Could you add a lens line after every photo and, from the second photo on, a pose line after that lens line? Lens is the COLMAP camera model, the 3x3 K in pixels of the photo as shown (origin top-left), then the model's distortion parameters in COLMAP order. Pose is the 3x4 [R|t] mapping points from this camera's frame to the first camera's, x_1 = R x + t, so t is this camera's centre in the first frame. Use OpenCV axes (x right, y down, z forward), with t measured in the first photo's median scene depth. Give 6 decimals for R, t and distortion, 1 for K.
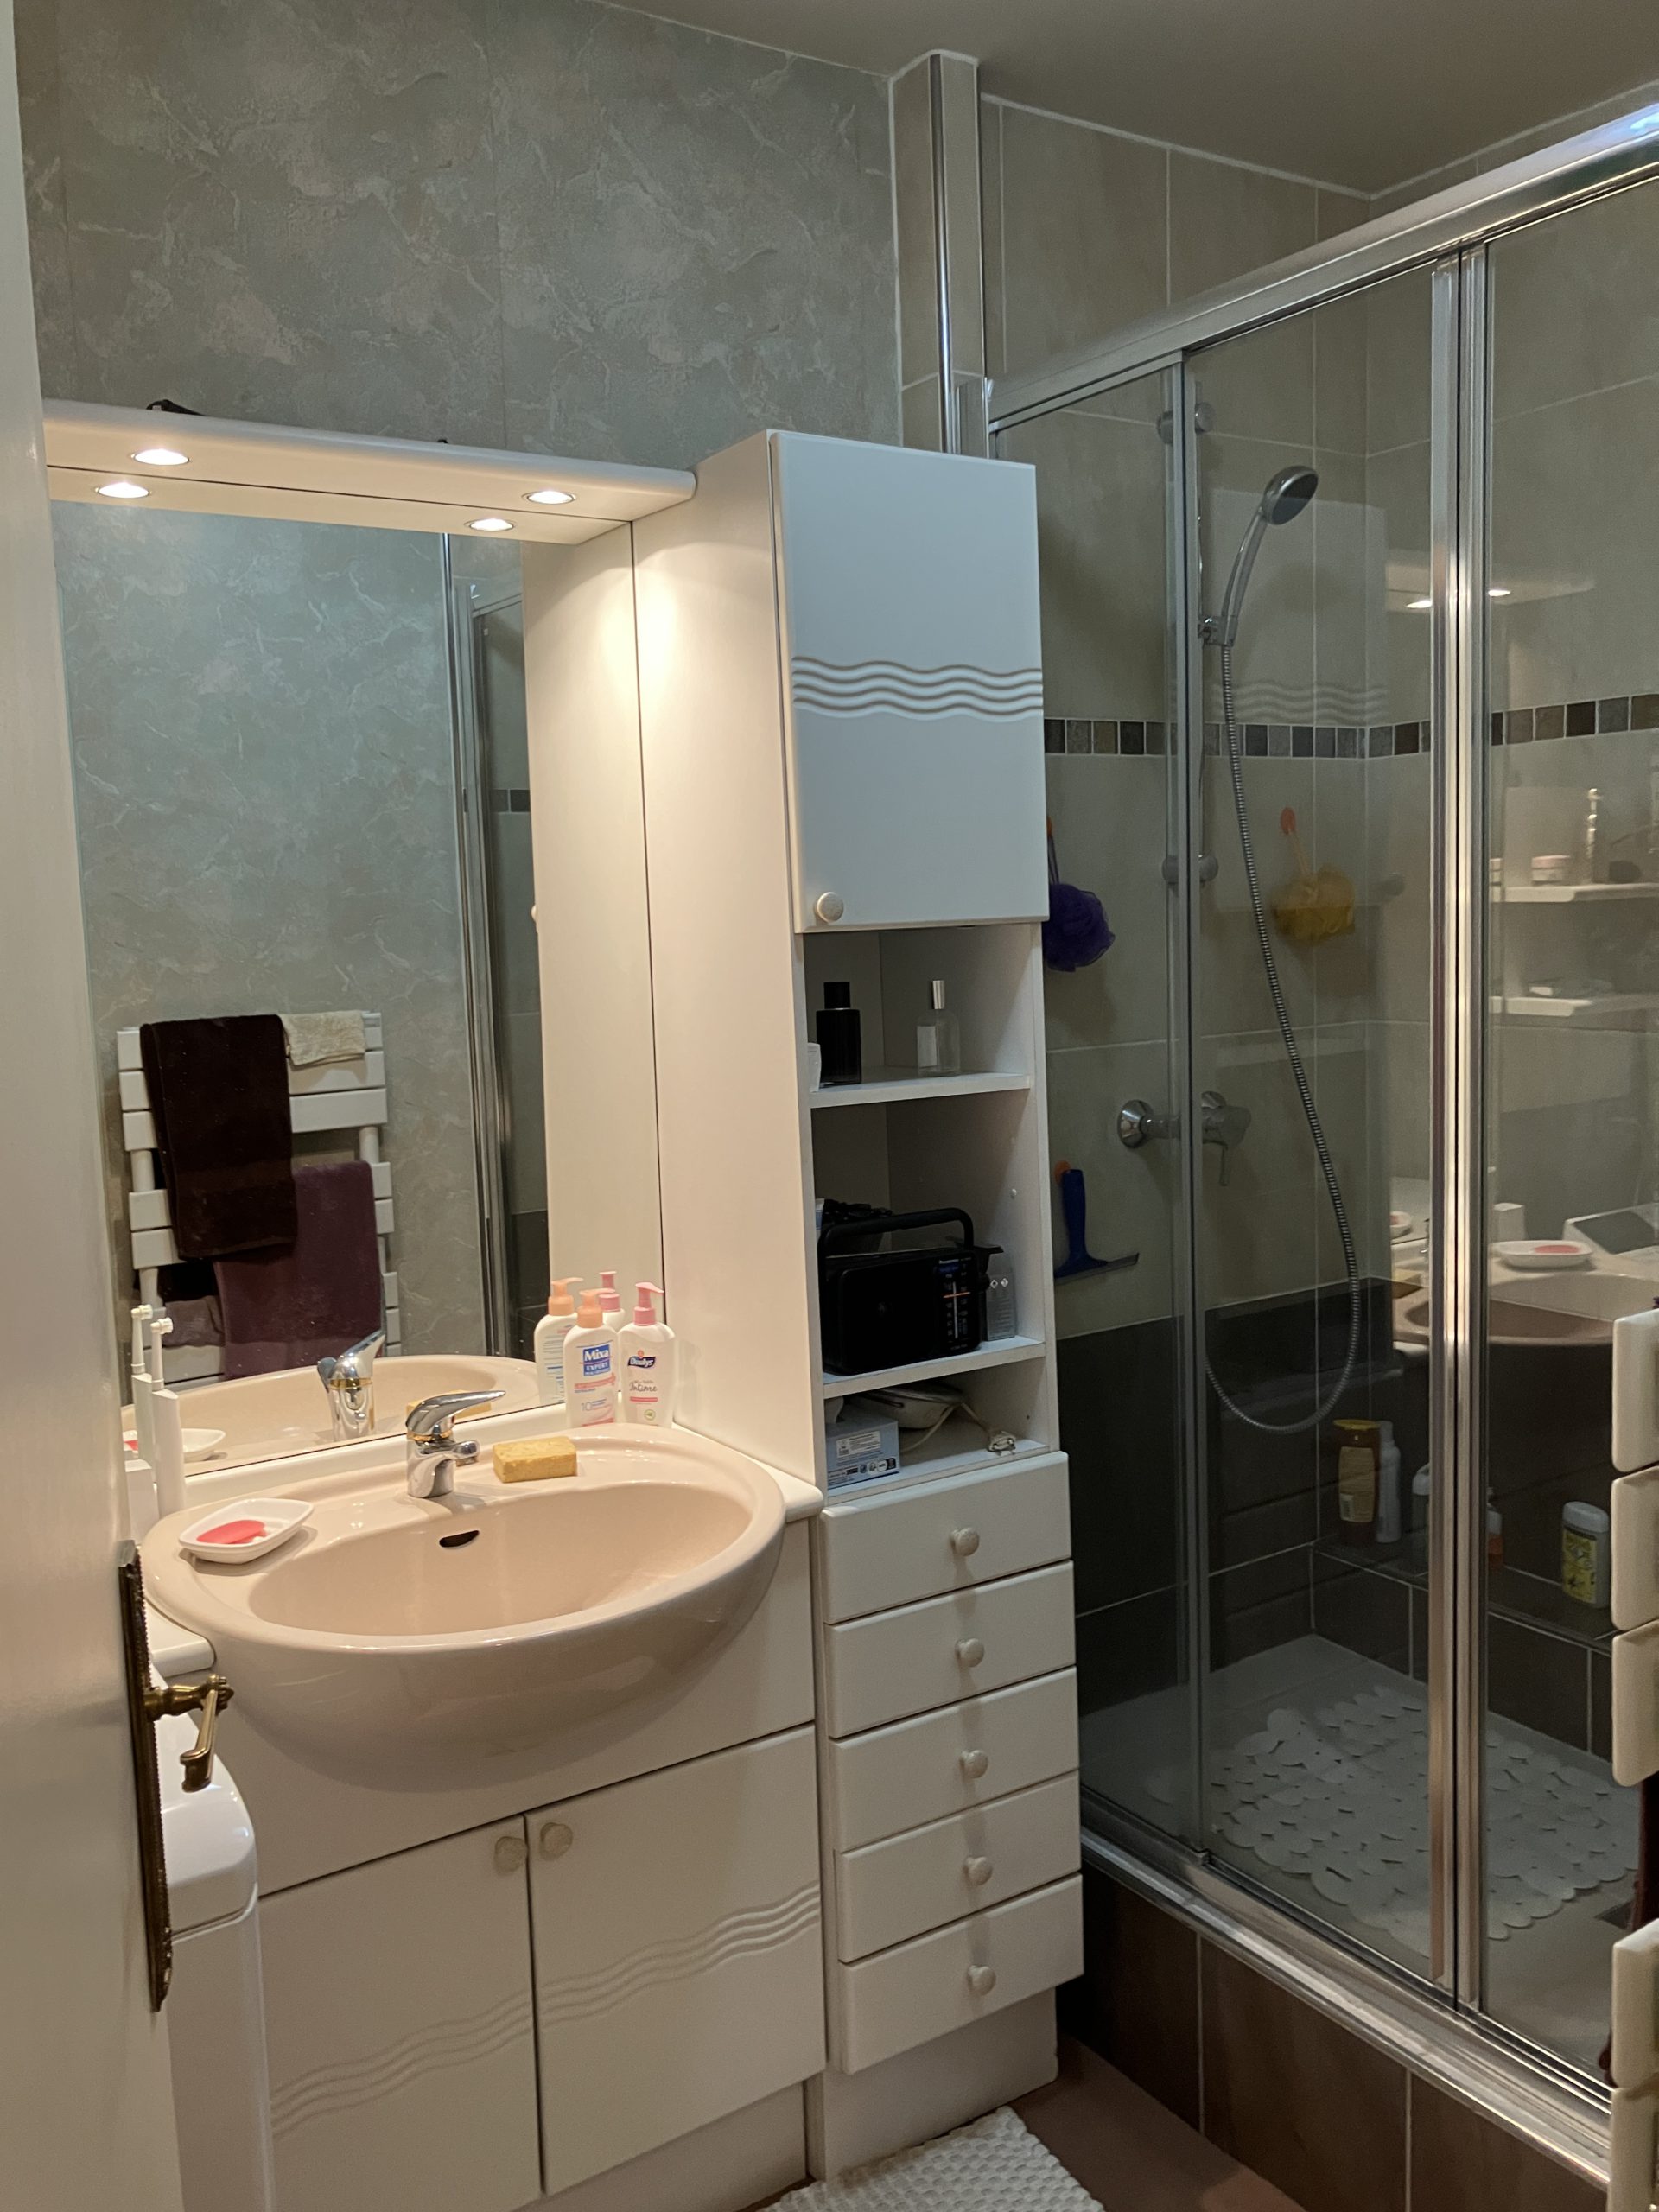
lens RADIAL K [[1826.0, 0, 830.5], [0, 1826.0, 1115.3], [0, 0, 1]] dist [0.006055, 0.021042]
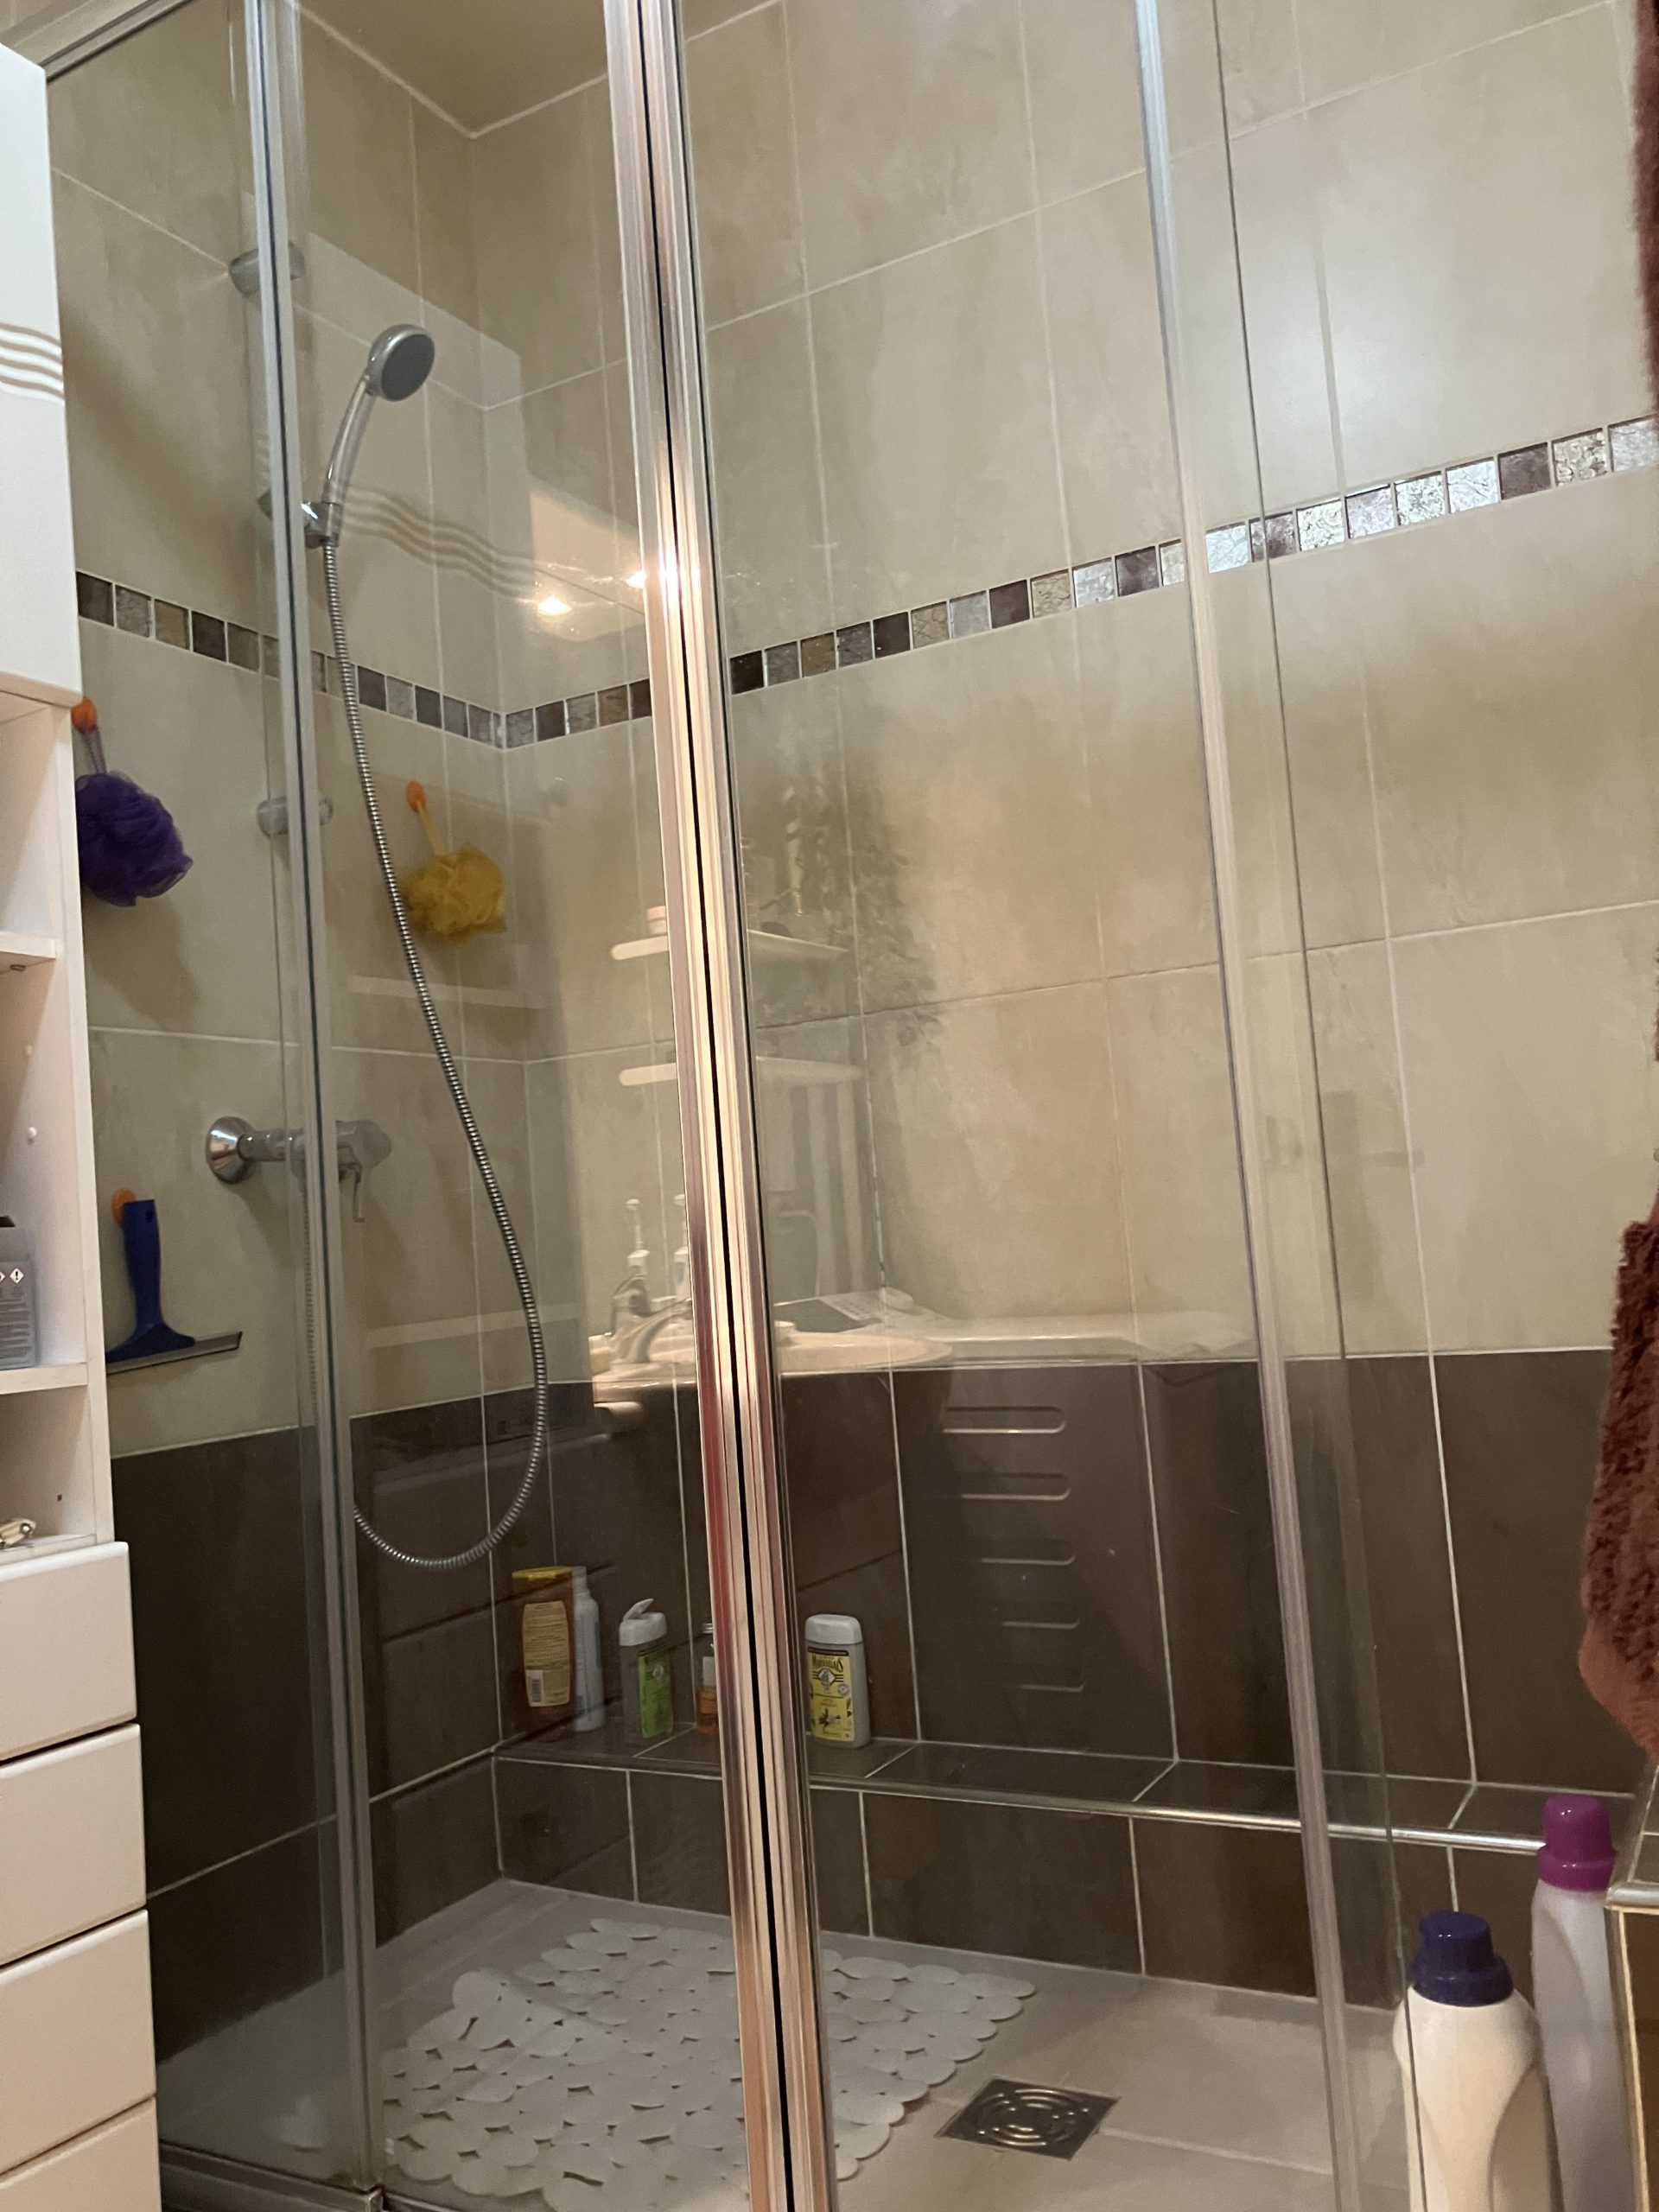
lens RADIAL K [[1826.0, 0, 819.5], [0, 1826.0, 1096.1], [0, 0, 1]] dist [0.006055, 0.021042]
pose [[0.888998, 0.006837, 0.457859, 0.044218], [0.093033, 0.976338, -0.195215, 0.150039], [-0.448360, 0.216142, 0.867327, 0.269860]]
